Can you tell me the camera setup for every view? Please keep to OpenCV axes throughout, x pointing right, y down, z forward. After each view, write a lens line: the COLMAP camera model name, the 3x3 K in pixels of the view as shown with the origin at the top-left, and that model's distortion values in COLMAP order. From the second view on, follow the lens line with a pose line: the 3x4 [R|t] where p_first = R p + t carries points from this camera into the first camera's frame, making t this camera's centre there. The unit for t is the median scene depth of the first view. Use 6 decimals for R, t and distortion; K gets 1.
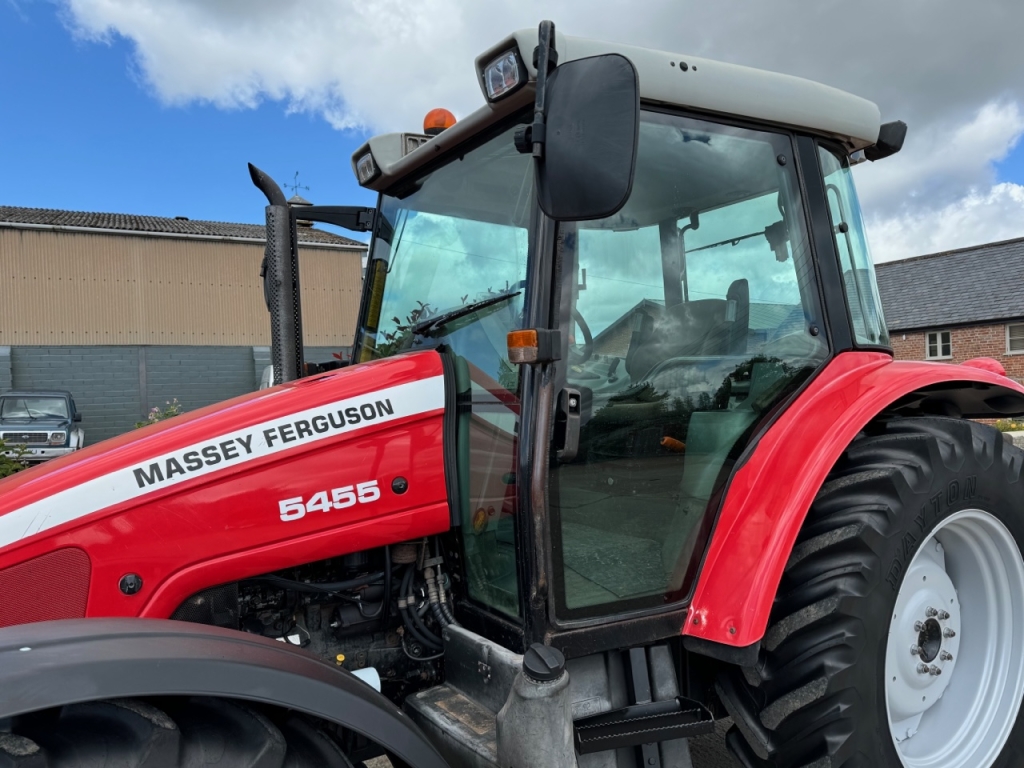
lens RADIAL K [[770.4, 0, 545.9], [0, 770.4, 409.3], [0, 0, 1]] dist [0.150475, -0.271239]
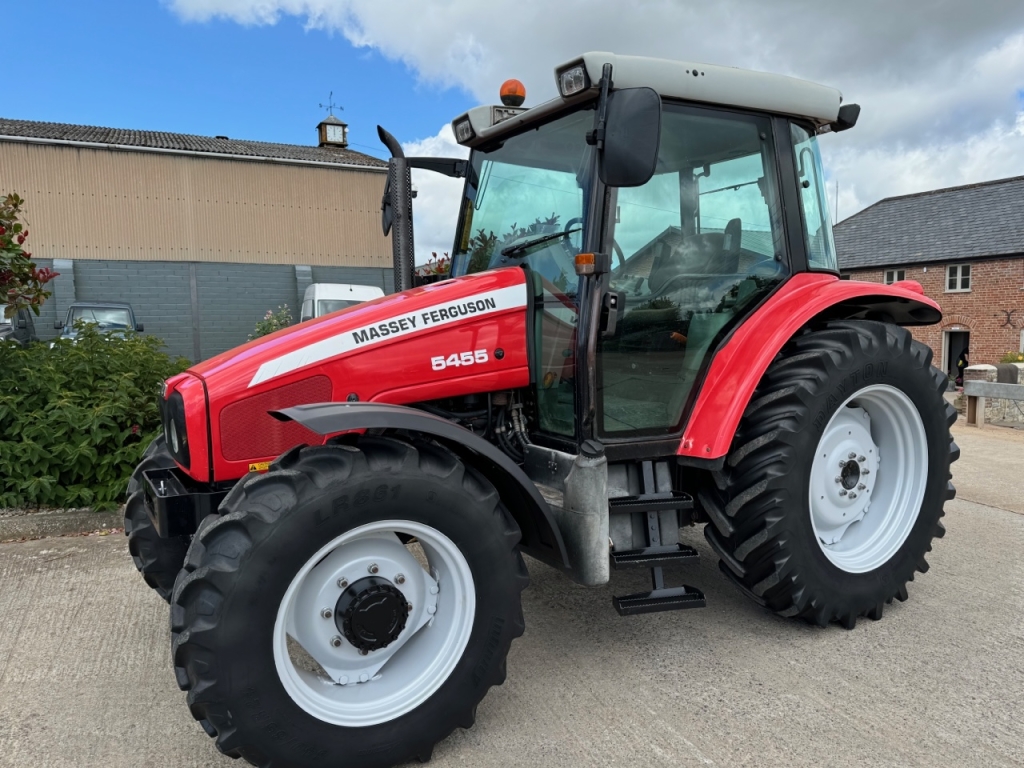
lens RADIAL K [[786.8, 0, 536.9], [0, 786.8, 416.1], [0, 0, 1]] dist [0.158672, -0.293406]
pose [[0.999058, 0.027439, -0.033626, -0.053251], [-0.024041, 0.994937, 0.097578, 0.063288], [0.036134, -0.096678, 0.994660, -0.567678]]
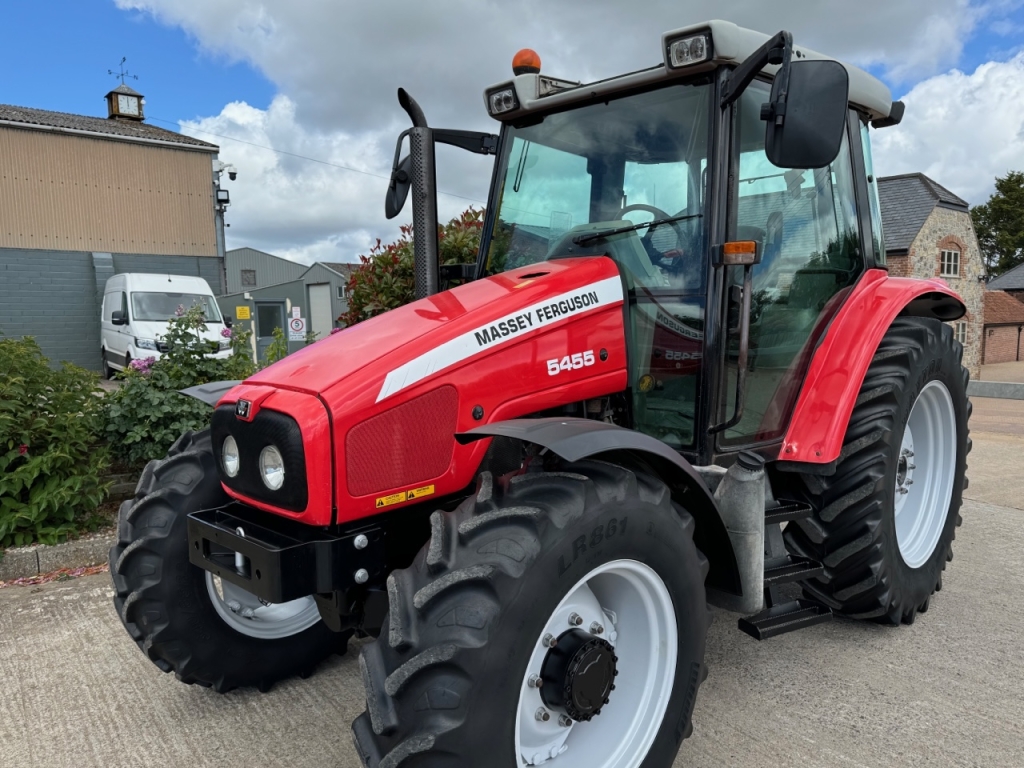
lens RADIAL K [[784.5, 0, 531.2], [0, 784.5, 415.2], [0, 0, 1]] dist [0.107095, -0.115042]
pose [[0.975289, -0.004007, 0.220895, -0.595182], [-0.017830, 0.995147, 0.096775, 0.068663], [-0.220210, -0.098322, 0.970484, -0.324457]]
